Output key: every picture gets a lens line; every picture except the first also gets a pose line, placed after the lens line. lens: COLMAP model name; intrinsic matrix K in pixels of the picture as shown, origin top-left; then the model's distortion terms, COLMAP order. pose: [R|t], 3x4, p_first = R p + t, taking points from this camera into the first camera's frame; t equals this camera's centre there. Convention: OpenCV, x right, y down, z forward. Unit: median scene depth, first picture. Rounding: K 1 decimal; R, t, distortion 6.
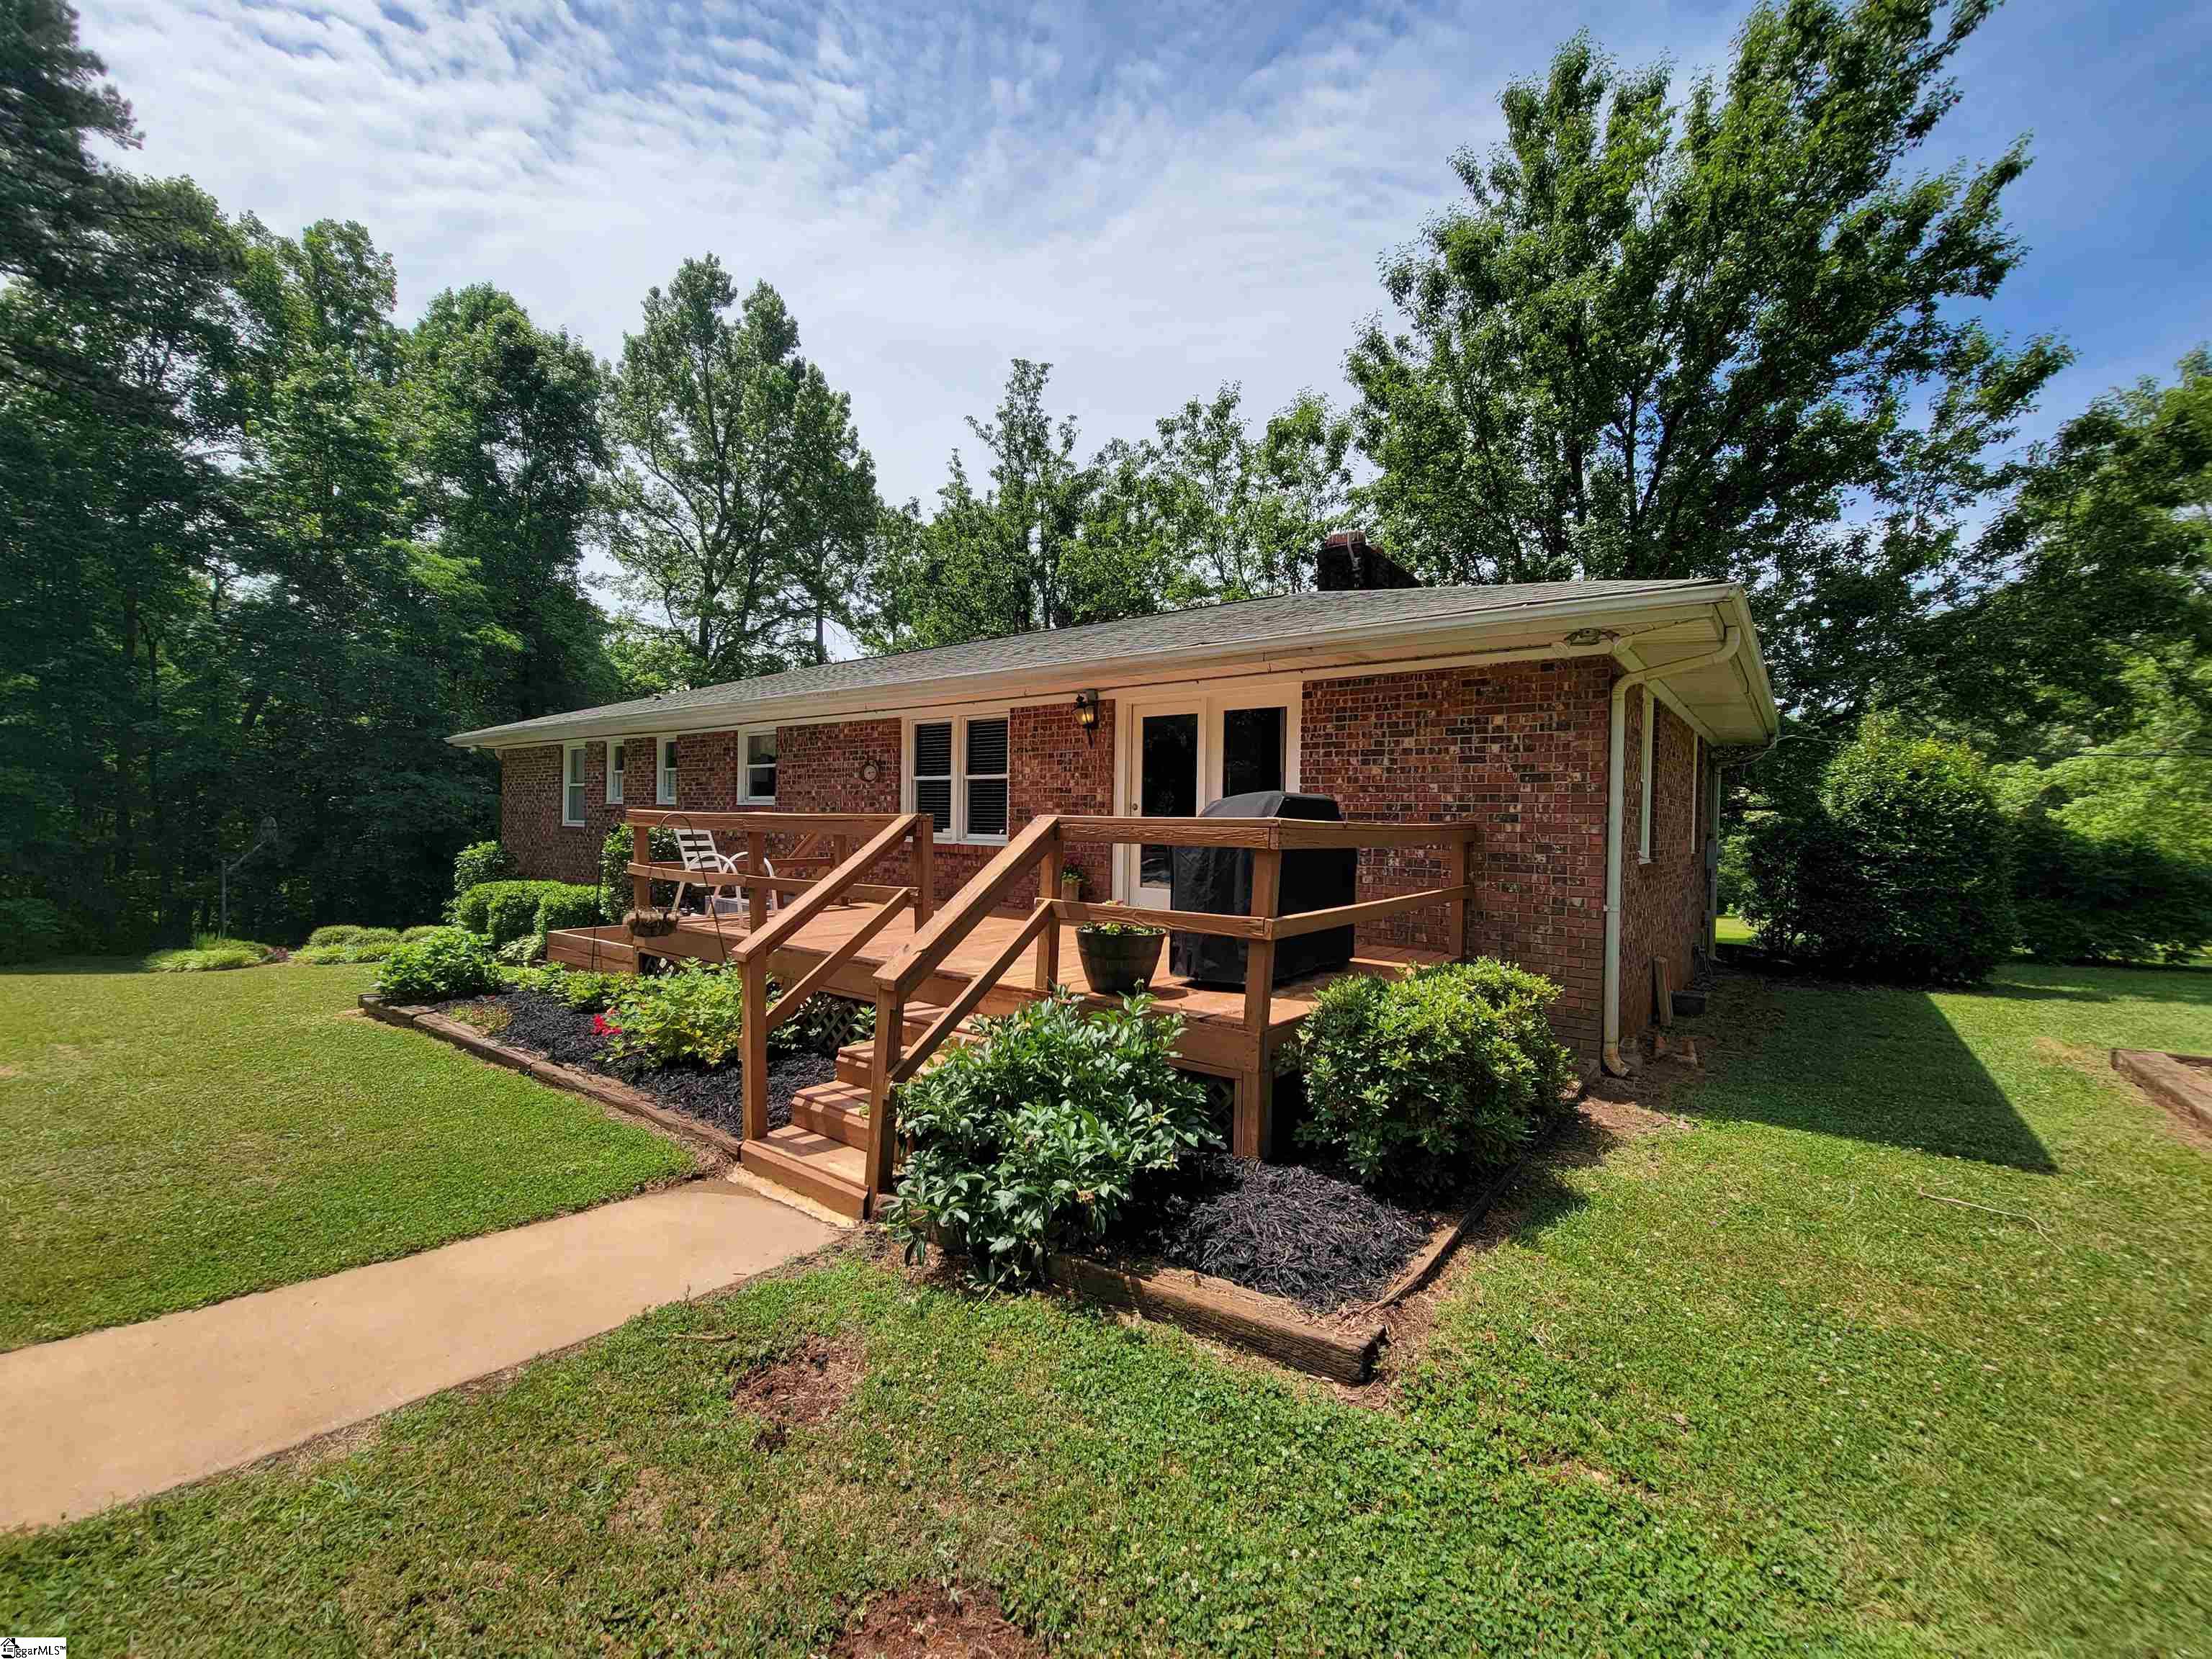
lens RADIAL K [[910.2, 0, 1106.0], [0, 910.2, 829.5], [0, 0, 1]] dist [-0.007688, -0.000300]
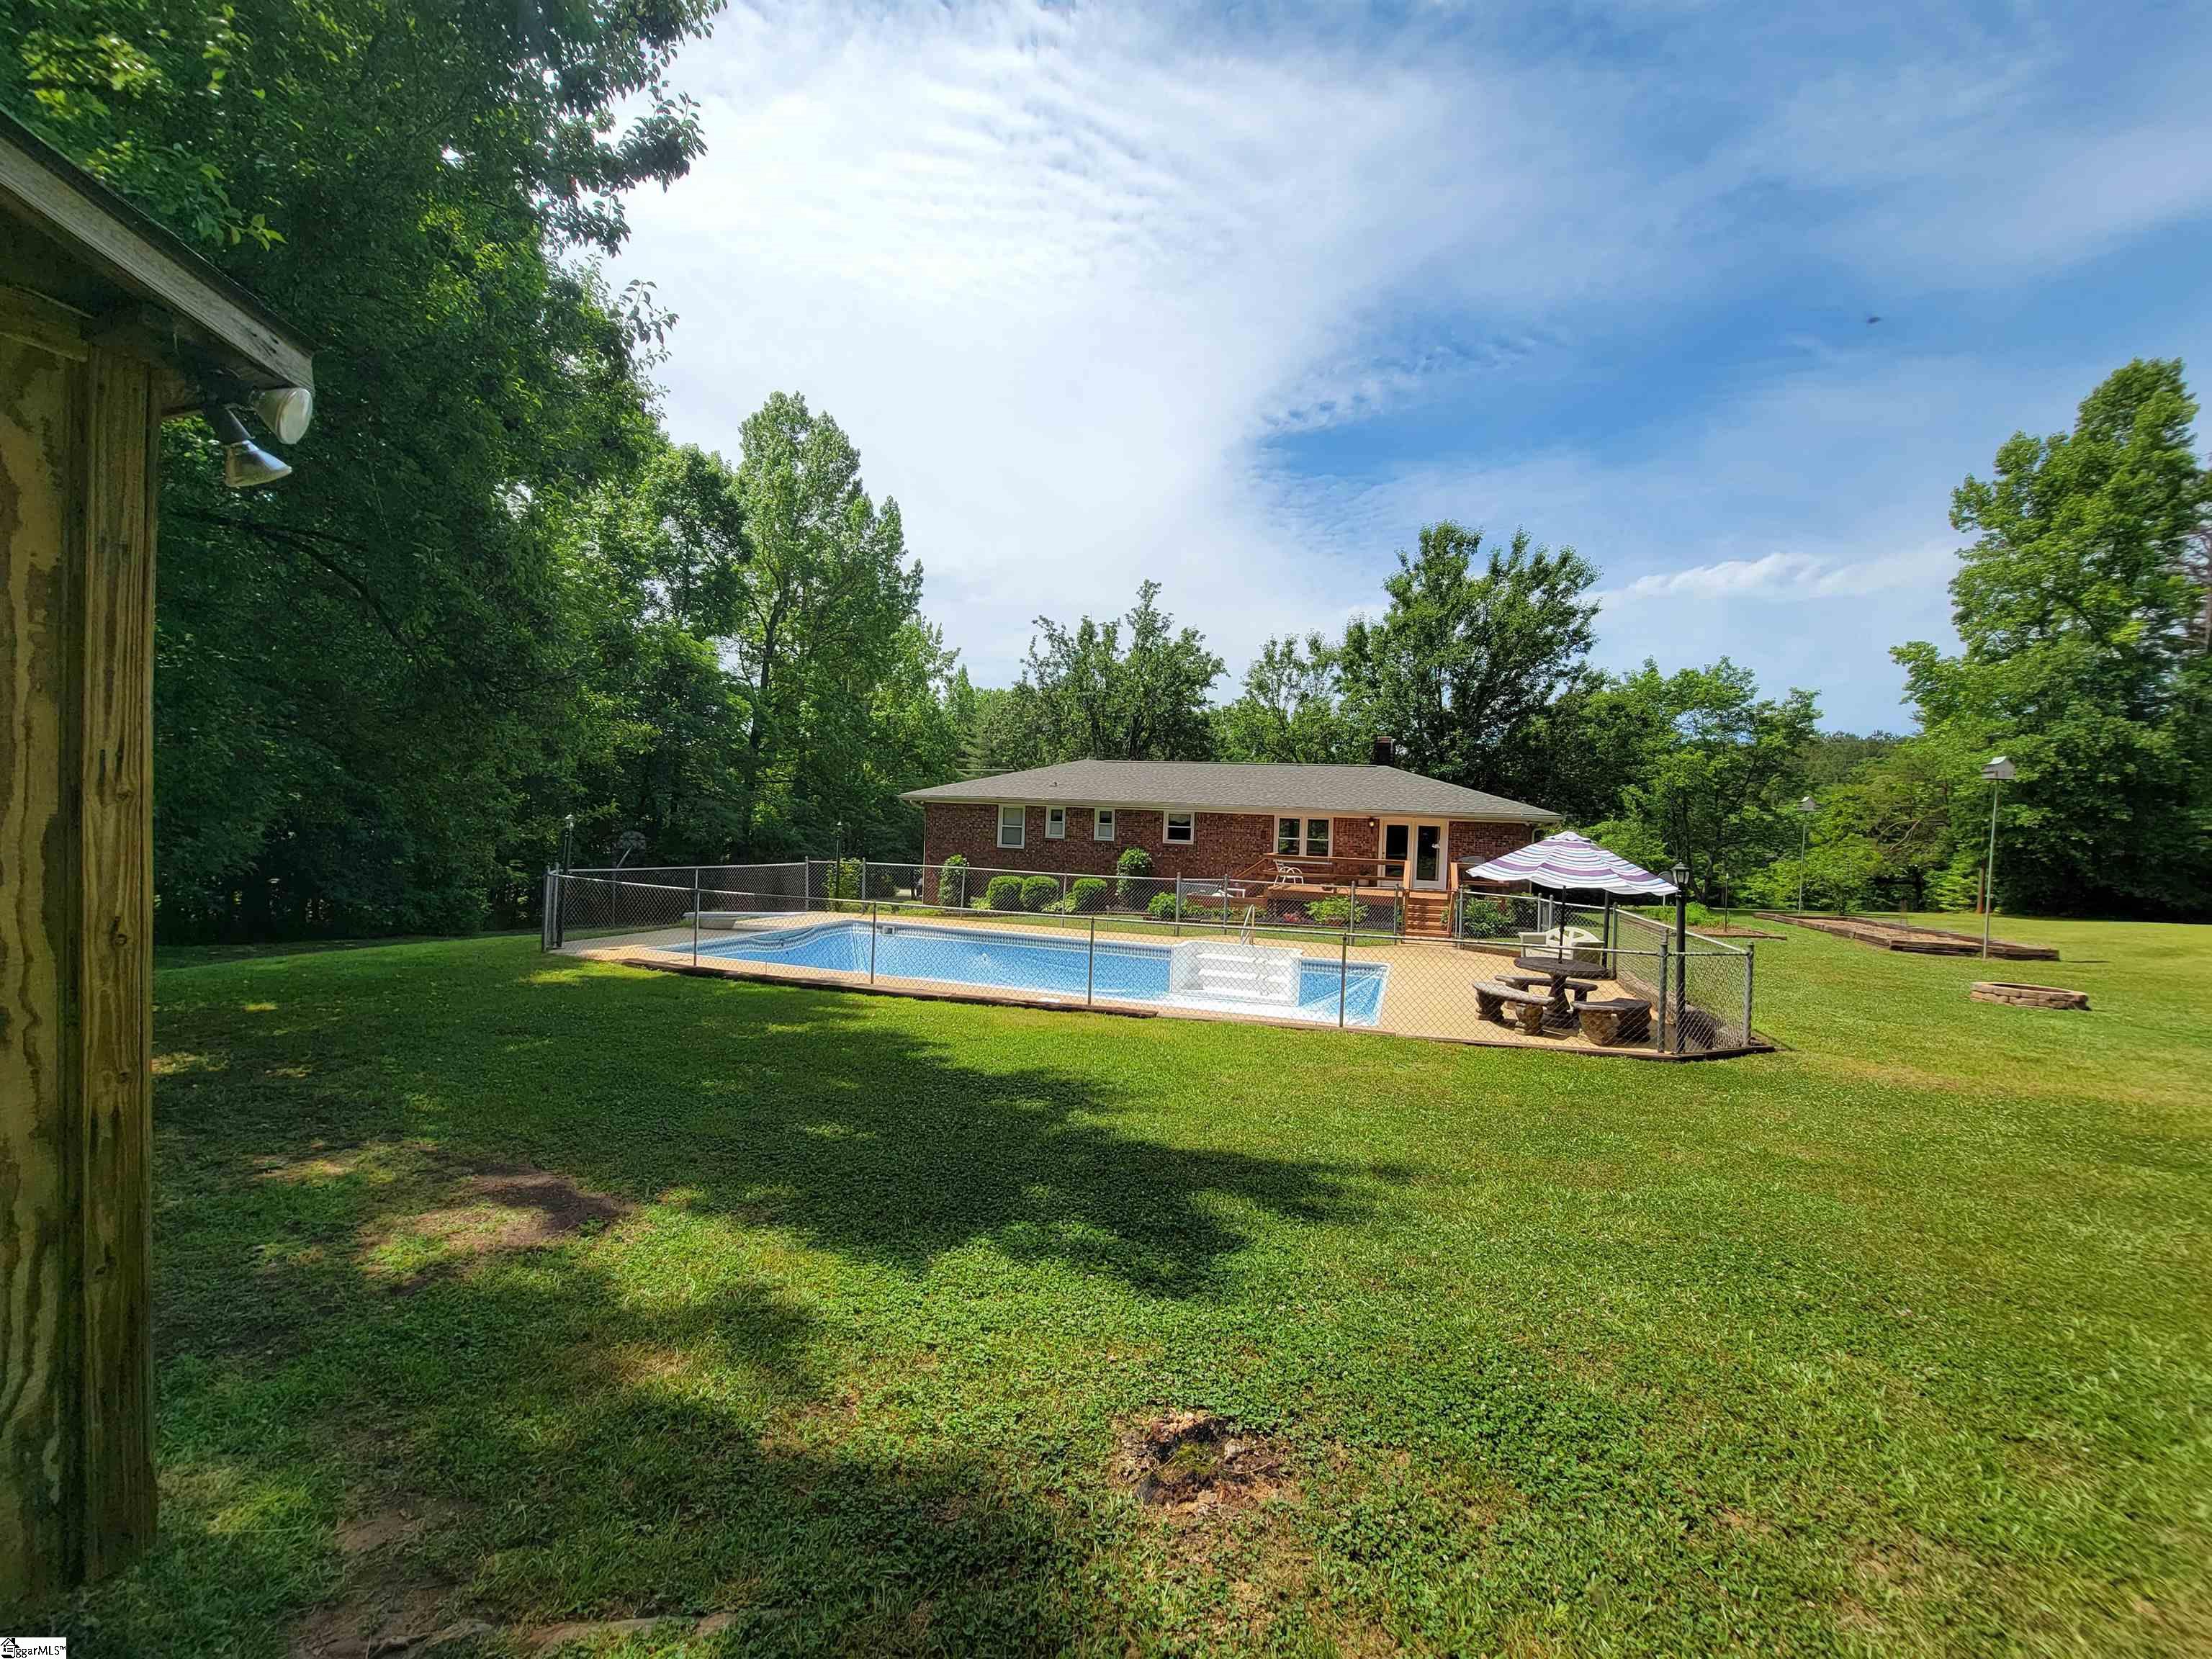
lens RADIAL K [[910.2, 0, 1106.0], [0, 910.2, 829.5], [0, 0, 1]] dist [-0.007688, -0.000300]
pose [[0.943706, 0.024677, 0.329865, -1.178839], [-0.025139, 0.999680, -0.002866, -0.045187], [-0.329830, -0.005588, 0.944024, -1.018289]]
